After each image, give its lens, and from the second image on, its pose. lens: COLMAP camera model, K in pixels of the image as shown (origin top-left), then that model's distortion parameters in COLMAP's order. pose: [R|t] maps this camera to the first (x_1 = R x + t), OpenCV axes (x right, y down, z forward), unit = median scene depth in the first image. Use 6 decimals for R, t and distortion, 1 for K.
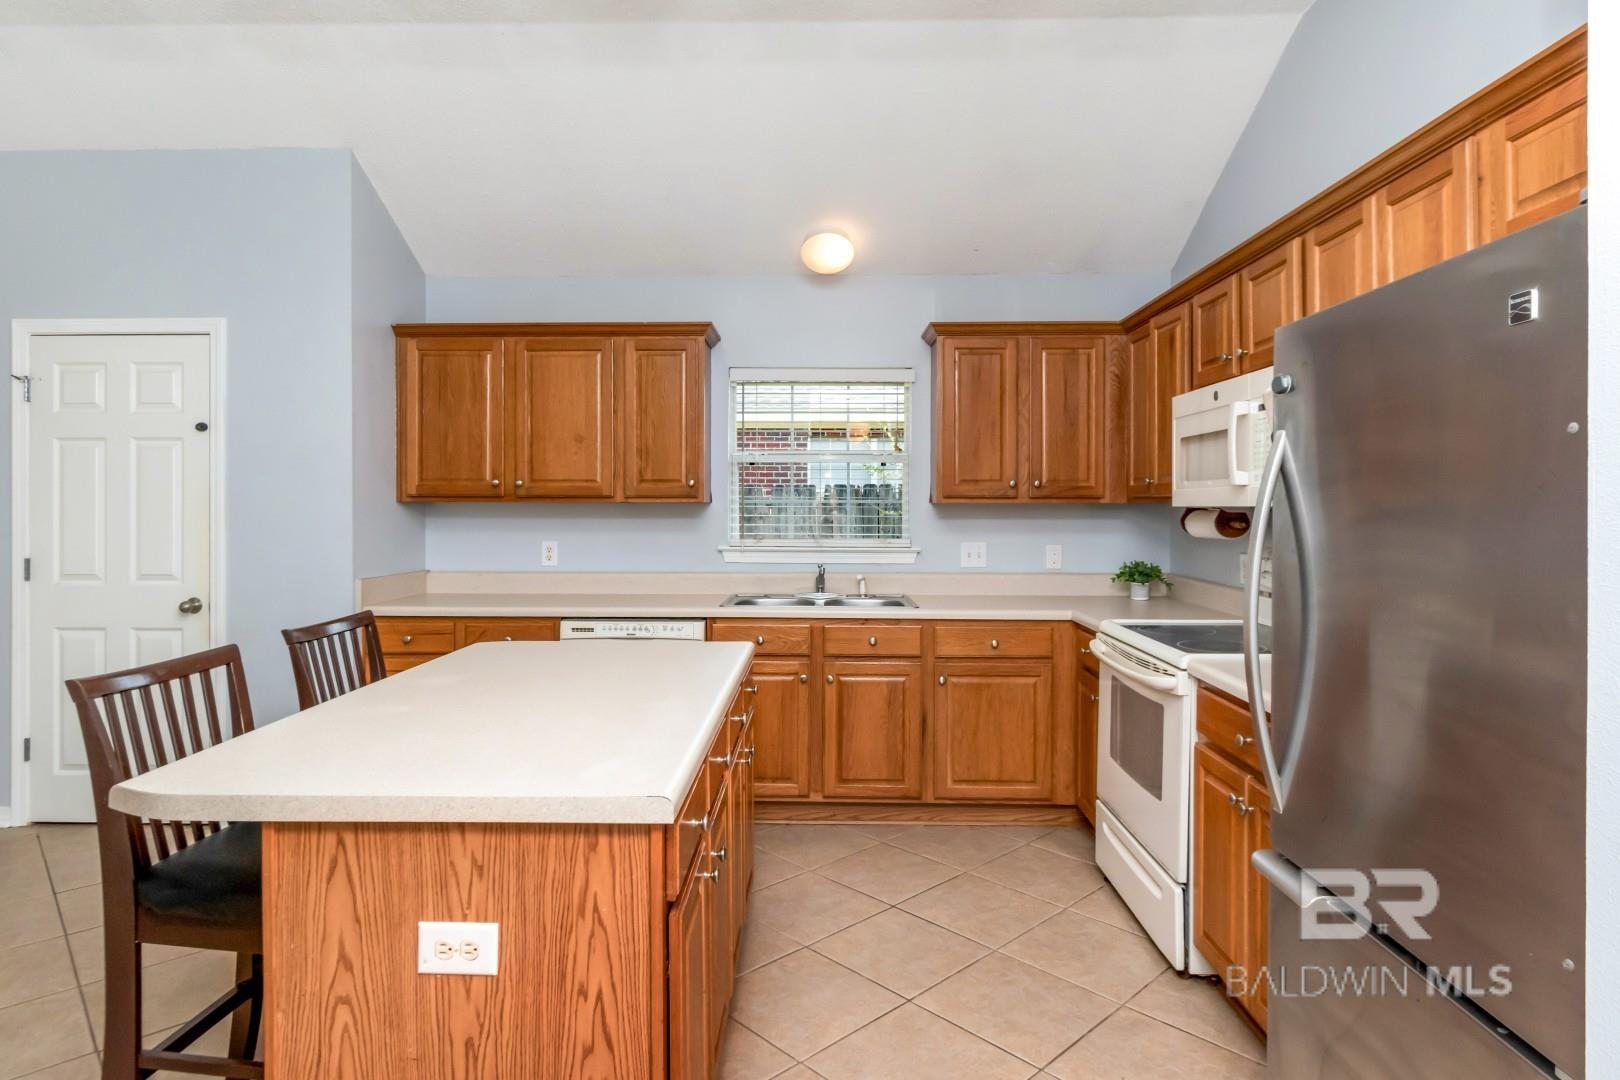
lens RADIAL K [[891.1, 0, 806.2], [0, 891.1, 507.5], [0, 0, 1]] dist [0.002778, -0.001796]
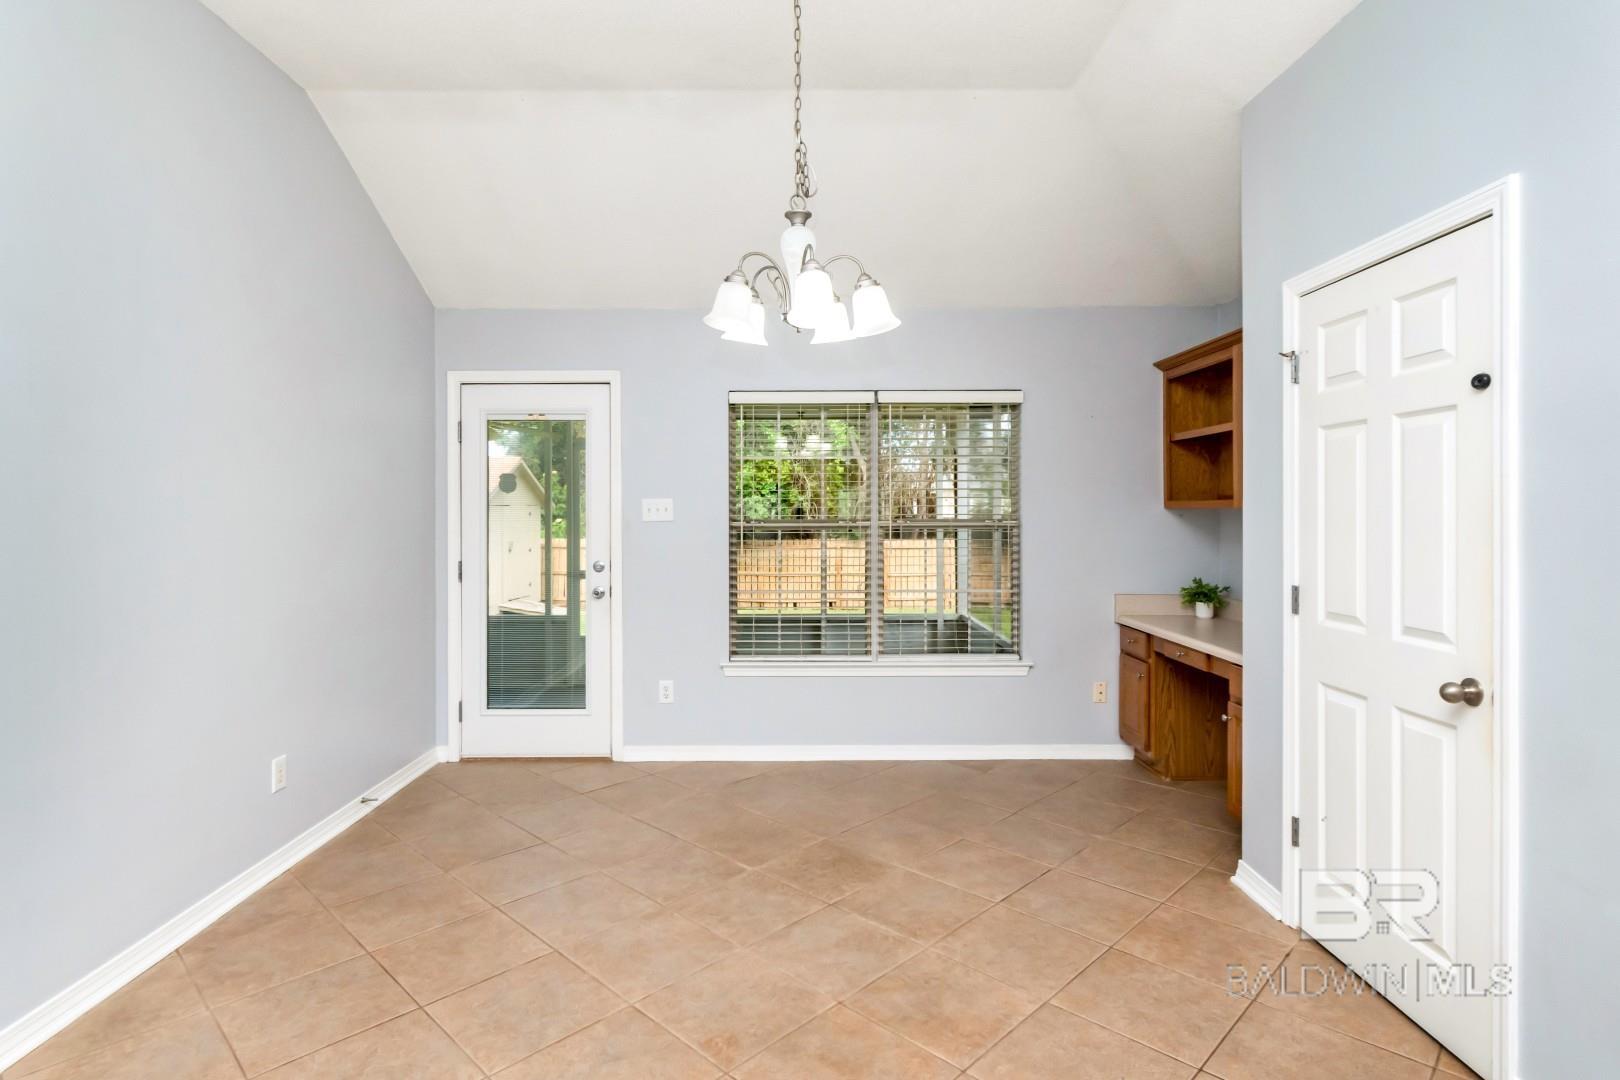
lens RADIAL K [[837.5, 0, 801.9], [0, 837.5, 512.3], [0, 0, 1]] dist [0.000679, -0.000123]
pose [[0.026401, -0.000743, -0.999651, -0.155755], [0.000057, 1.000000, -0.000742, -0.006492], [0.999651, -0.000038, 0.026401, 0.552524]]
